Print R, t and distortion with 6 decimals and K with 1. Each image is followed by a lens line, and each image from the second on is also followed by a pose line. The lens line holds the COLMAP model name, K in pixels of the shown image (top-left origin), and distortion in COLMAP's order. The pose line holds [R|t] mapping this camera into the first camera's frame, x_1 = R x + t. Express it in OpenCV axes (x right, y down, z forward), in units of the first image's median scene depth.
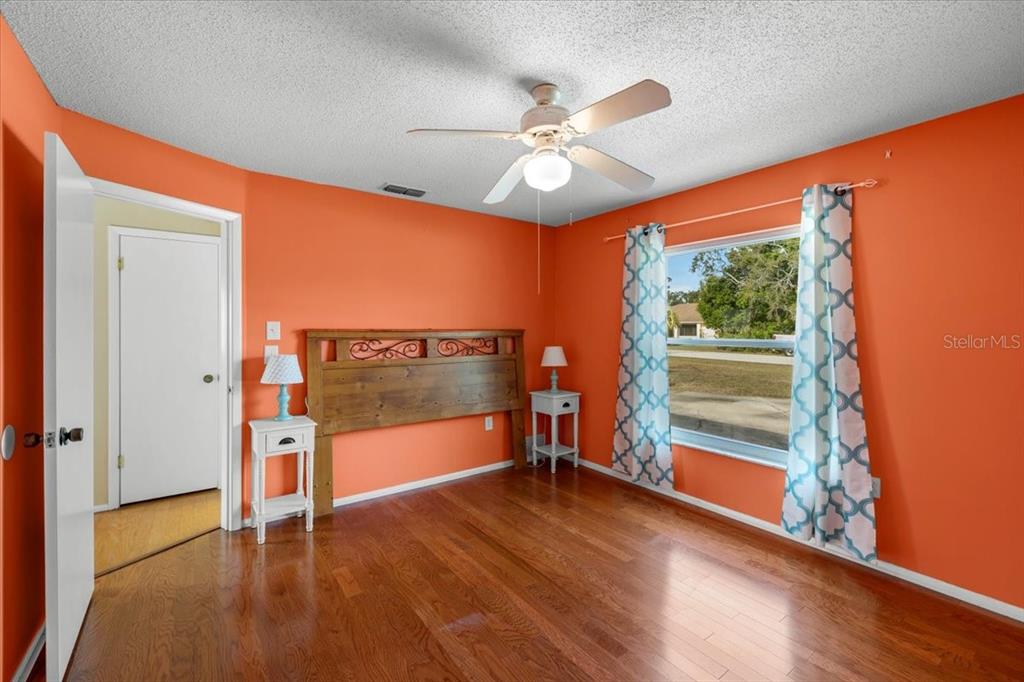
lens RADIAL K [[433.3, 0, 512.0], [0, 433.3, 333.2], [0, 0, 1]] dist [-0.000495, -0.000124]
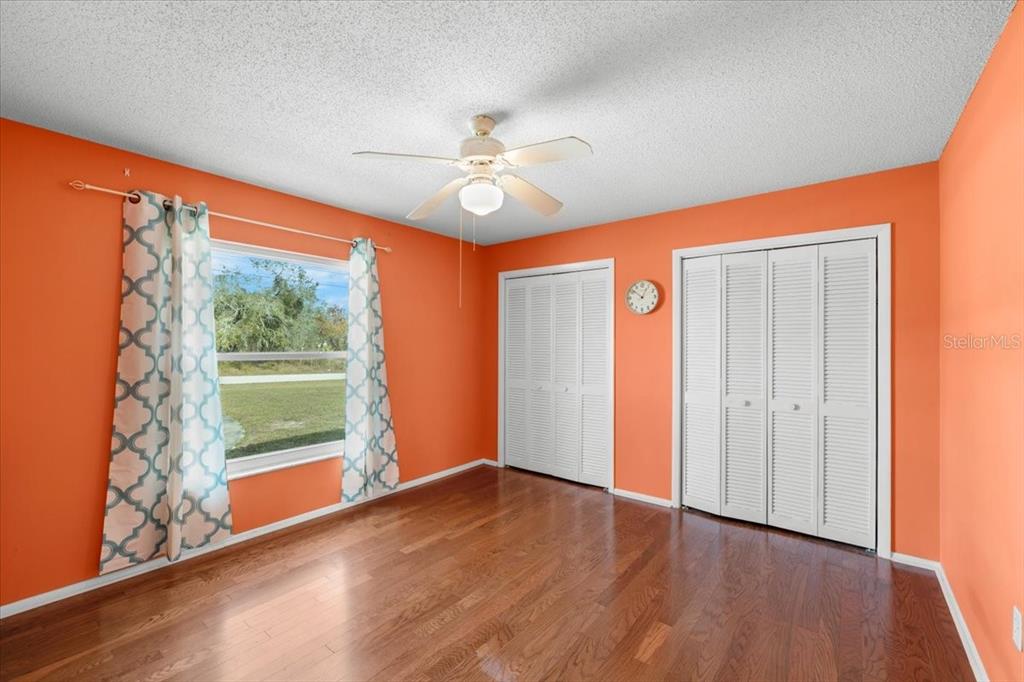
lens RADIAL K [[432.2, 0, 509.1], [0, 432.2, 343.1], [0, 0, 1]] dist [0.000419, 0.000052]
pose [[-0.270038, -0.001268, 0.962849, -0.695839], [0.003013, 0.999993, 0.002162, -0.008996], [-0.962845, 0.003485, -0.270032, 0.869264]]
